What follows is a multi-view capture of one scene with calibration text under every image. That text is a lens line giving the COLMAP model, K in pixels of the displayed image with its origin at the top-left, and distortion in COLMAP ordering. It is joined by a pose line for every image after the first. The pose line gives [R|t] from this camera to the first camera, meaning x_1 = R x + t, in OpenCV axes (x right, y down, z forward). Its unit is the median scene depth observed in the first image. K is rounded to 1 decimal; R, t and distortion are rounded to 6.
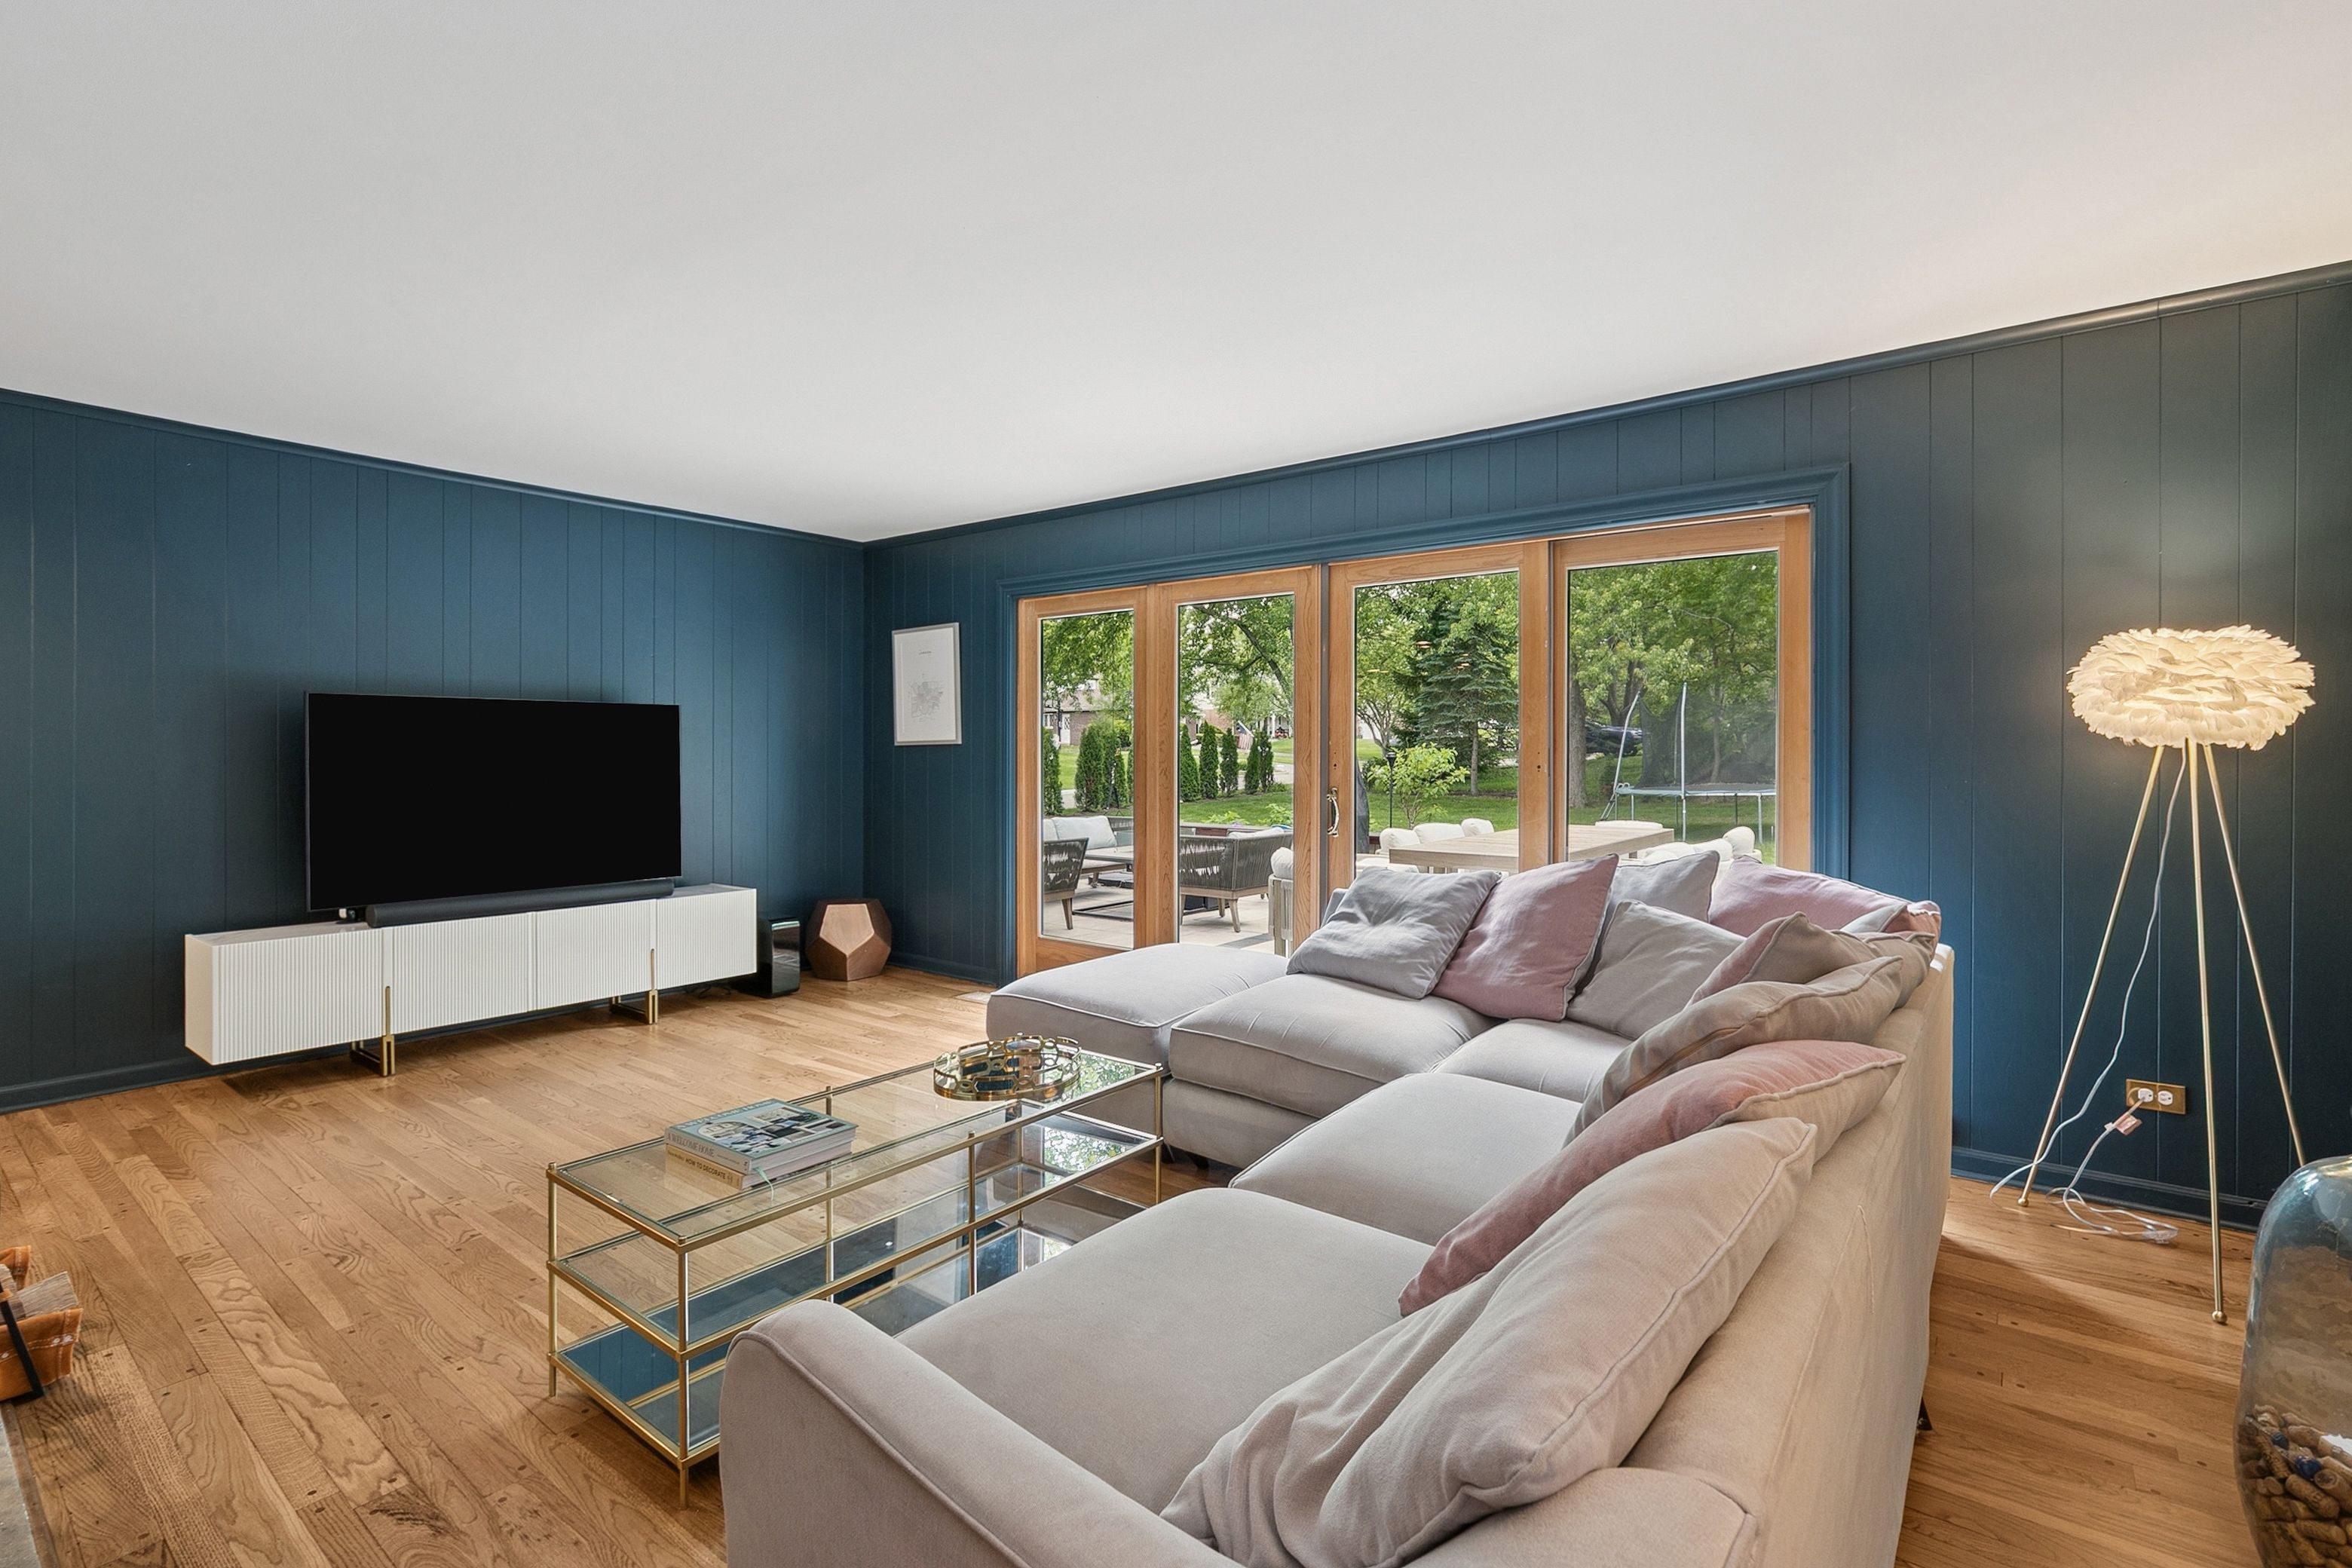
lens RADIAL K [[1081.0, 0, 1195.5], [0, 1081.0, 752.8], [0, 0, 1]] dist [-0.014251, 0.000381]
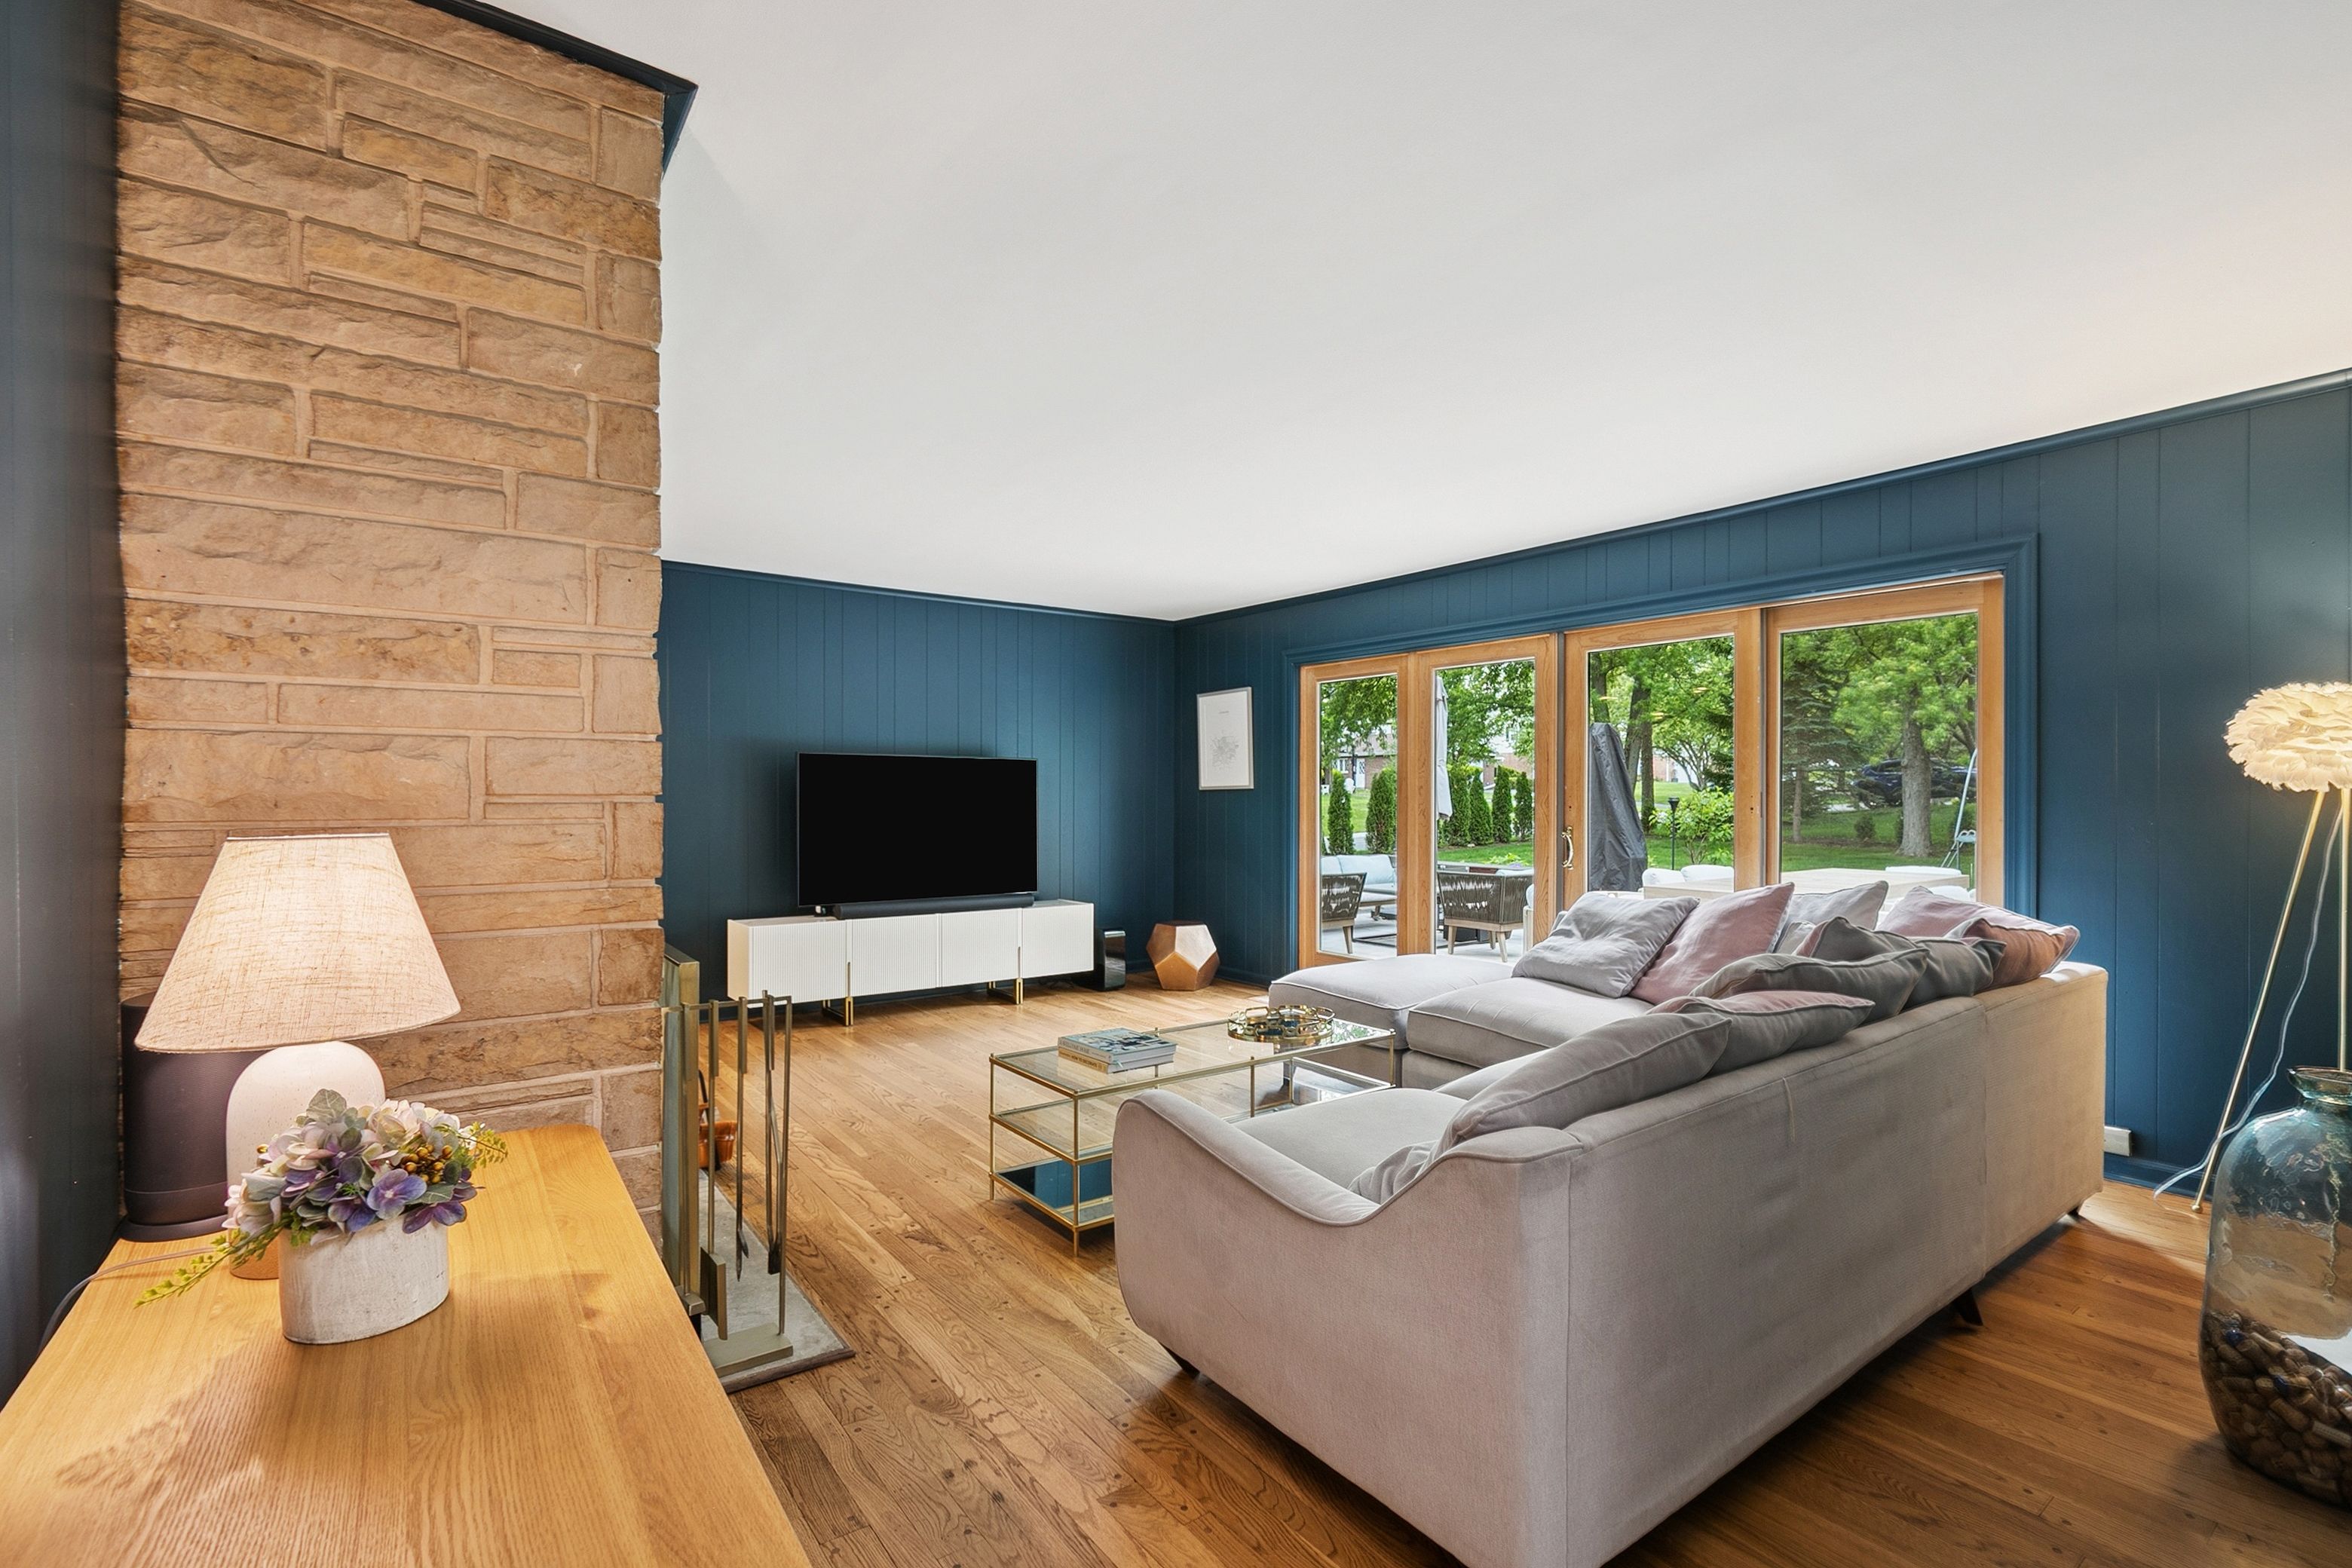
lens RADIAL K [[1076.3, 0, 1157.8], [0, 1076.3, 795.9], [0, 0, 1]] dist [0.001487, 0.000226]
pose [[0.952941, 0.001182, -0.303153, 0.057436], [-0.001432, 0.999999, -0.000604, 0.000871], [0.303152, 0.001009, 0.952942, -0.219235]]
